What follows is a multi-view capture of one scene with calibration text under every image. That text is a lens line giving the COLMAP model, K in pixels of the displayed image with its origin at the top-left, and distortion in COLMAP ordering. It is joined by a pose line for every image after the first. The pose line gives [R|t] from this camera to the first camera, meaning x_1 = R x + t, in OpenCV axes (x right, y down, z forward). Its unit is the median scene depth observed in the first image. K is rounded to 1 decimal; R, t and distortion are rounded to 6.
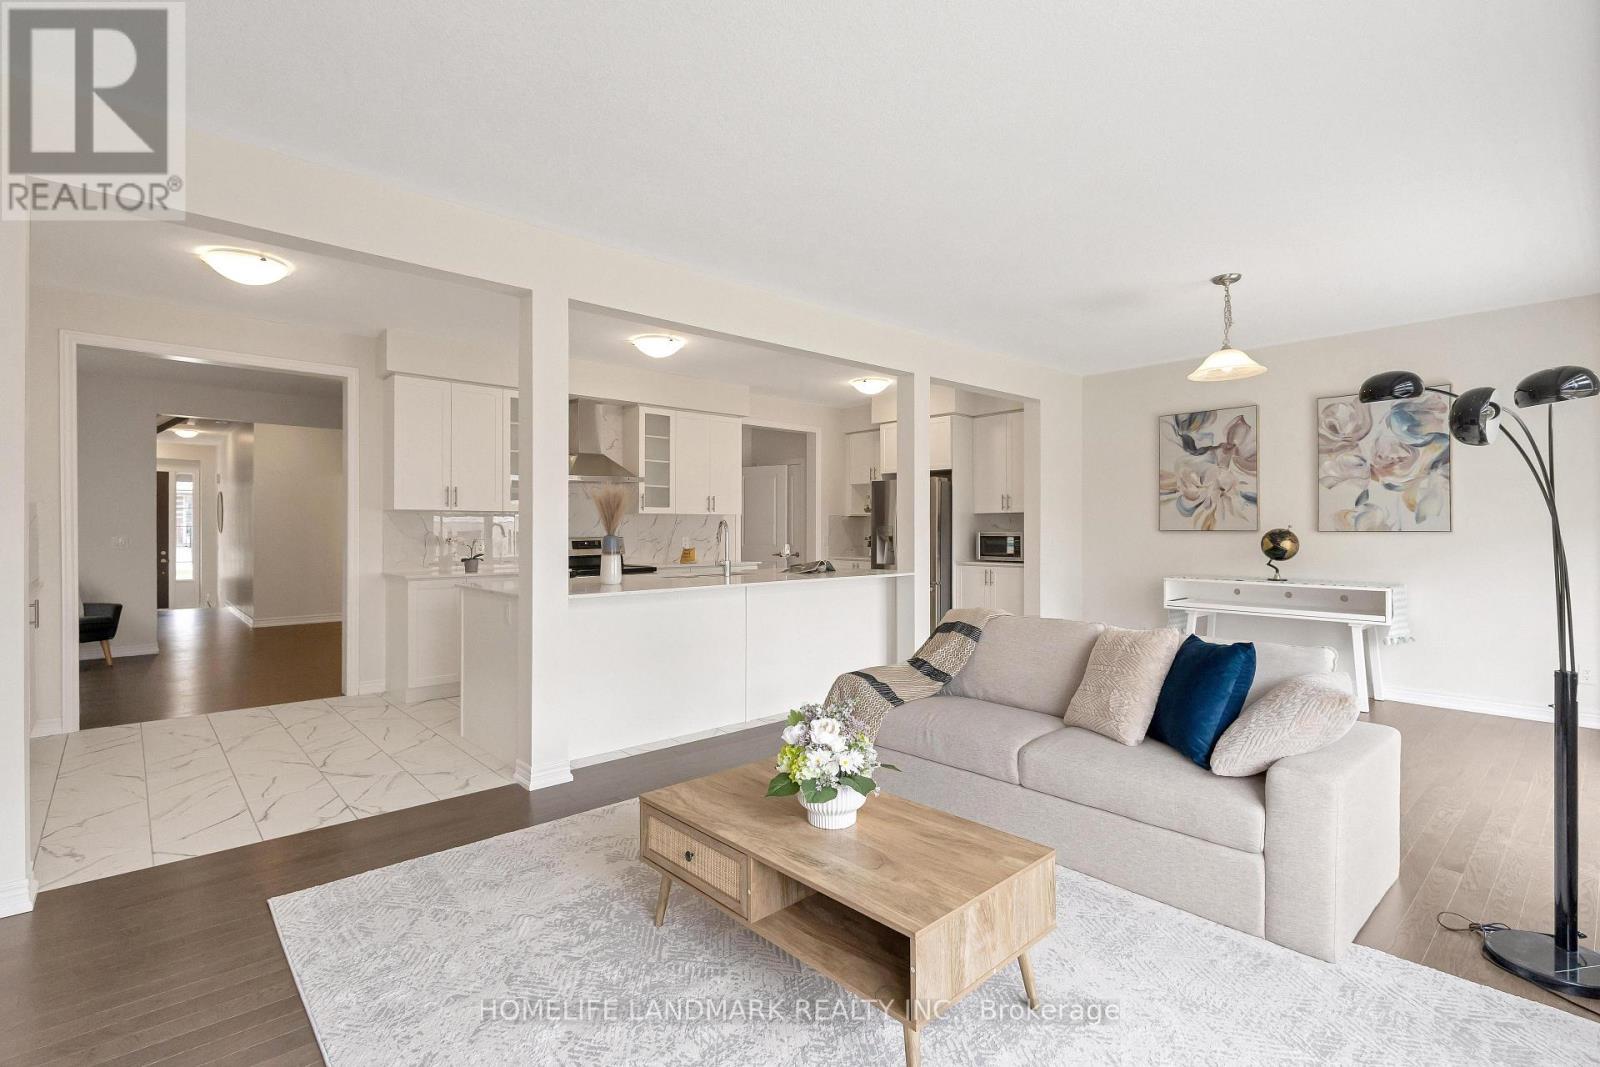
lens RADIAL K [[747.6, 0, 801.2], [0, 747.6, 528.3], [0, 0, 1]] dist [0.007628, -0.001281]
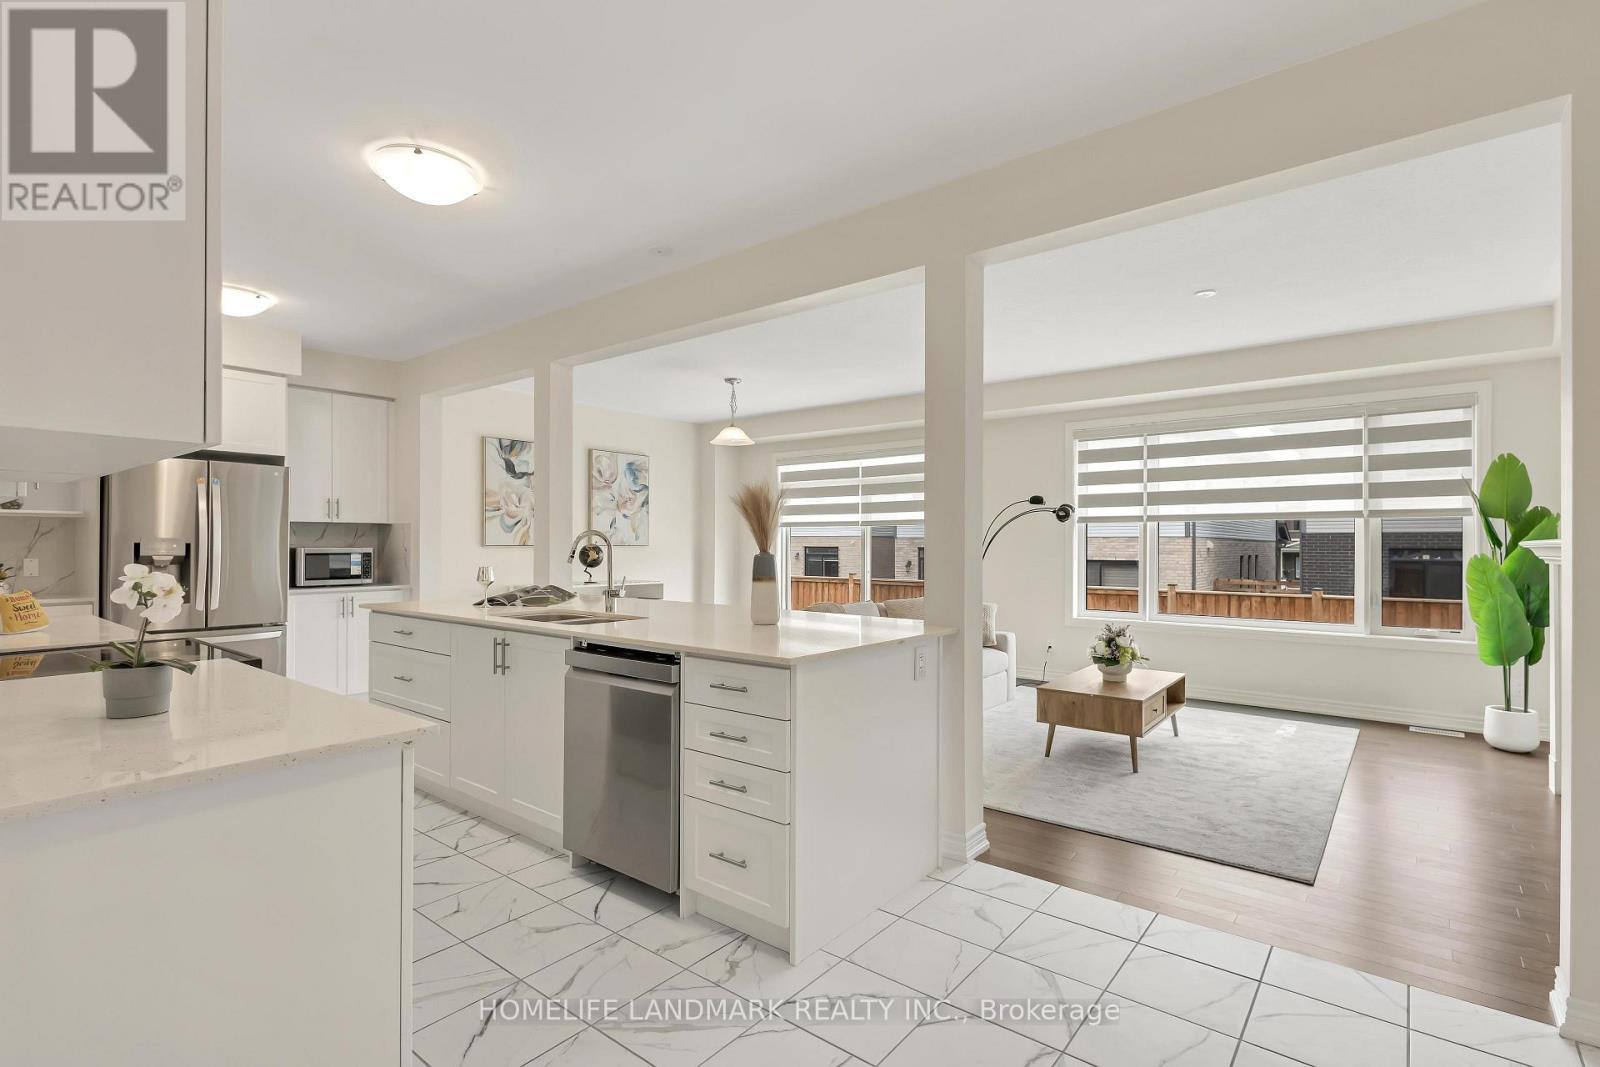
lens RADIAL K [[747.6, 0, 808.5], [0, 747.6, 547.1], [0, 0, 1]] dist [0.007628, -0.001281]
pose [[-0.163605, -0.004259, 0.986517, -0.684971], [-0.003460, 0.999987, 0.003743, 0.000128], [-0.986520, -0.002801, -0.163618, 0.780913]]
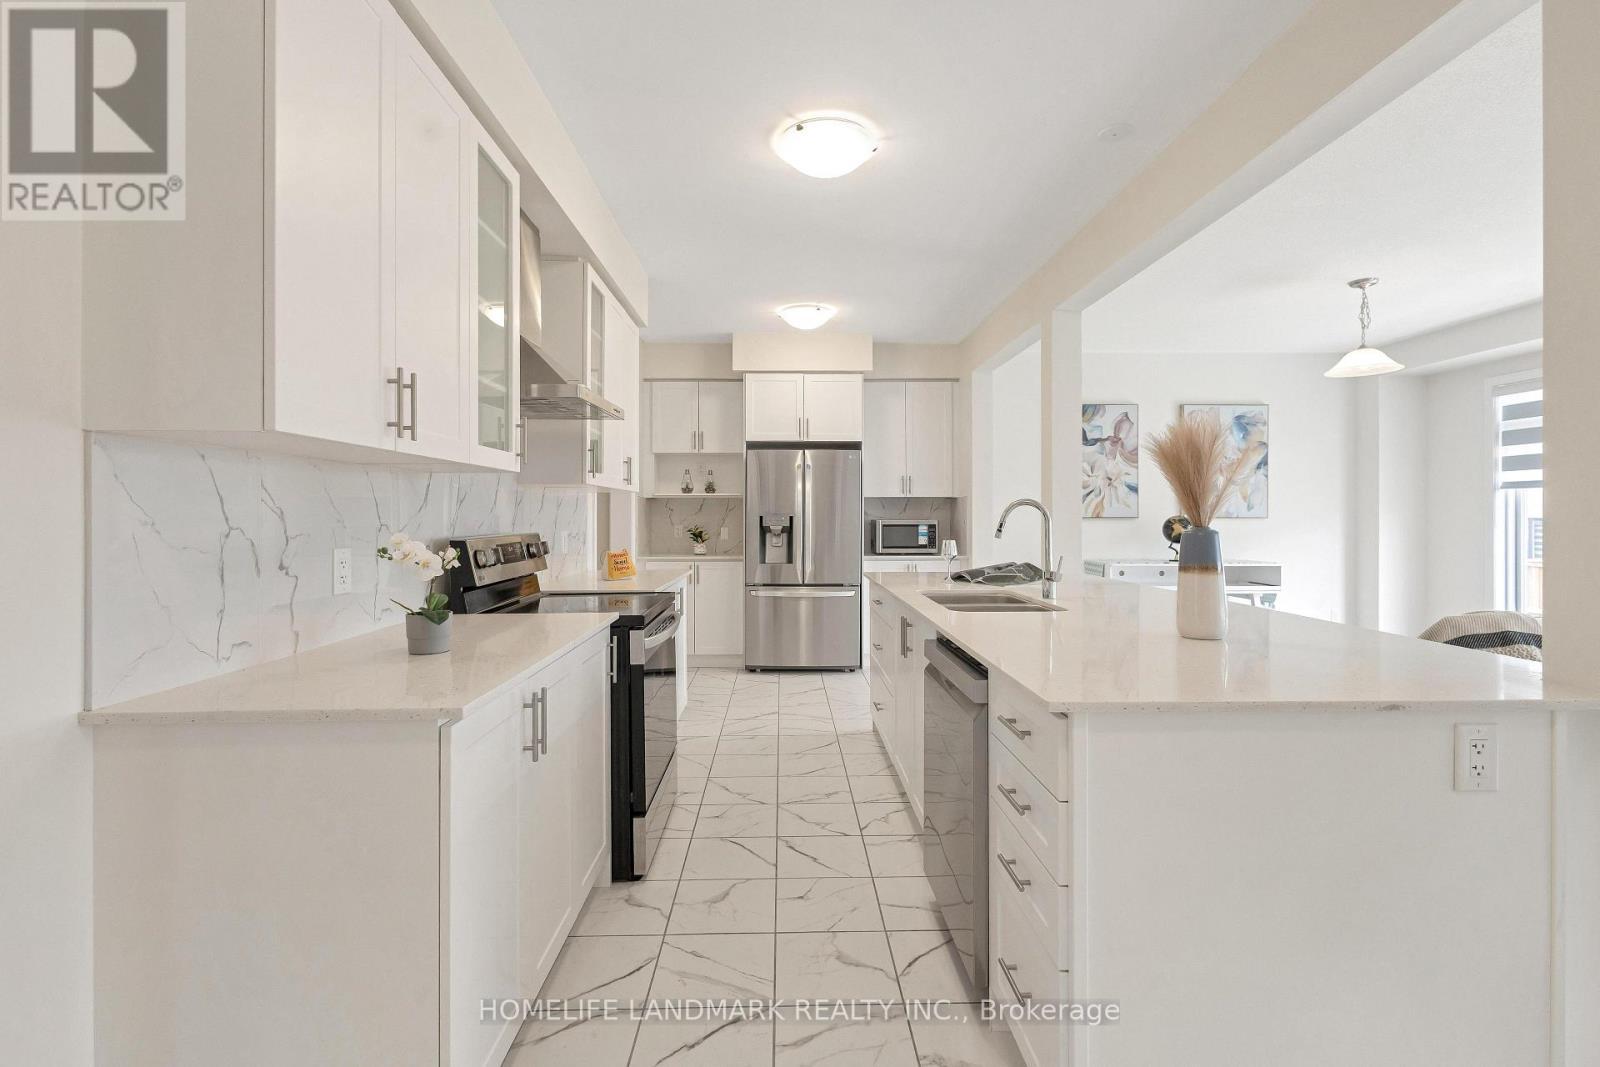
lens RADIAL K [[747.6, 0, 800.3], [0, 747.6, 514.2], [0, 0, 1]] dist [0.007628, -0.001281]
pose [[0.654922, 0.001543, 0.755695, -0.548079], [-0.000278, 0.999998, -0.001801, 0.000396], [-0.755696, 0.000969, 0.654922, 0.644561]]
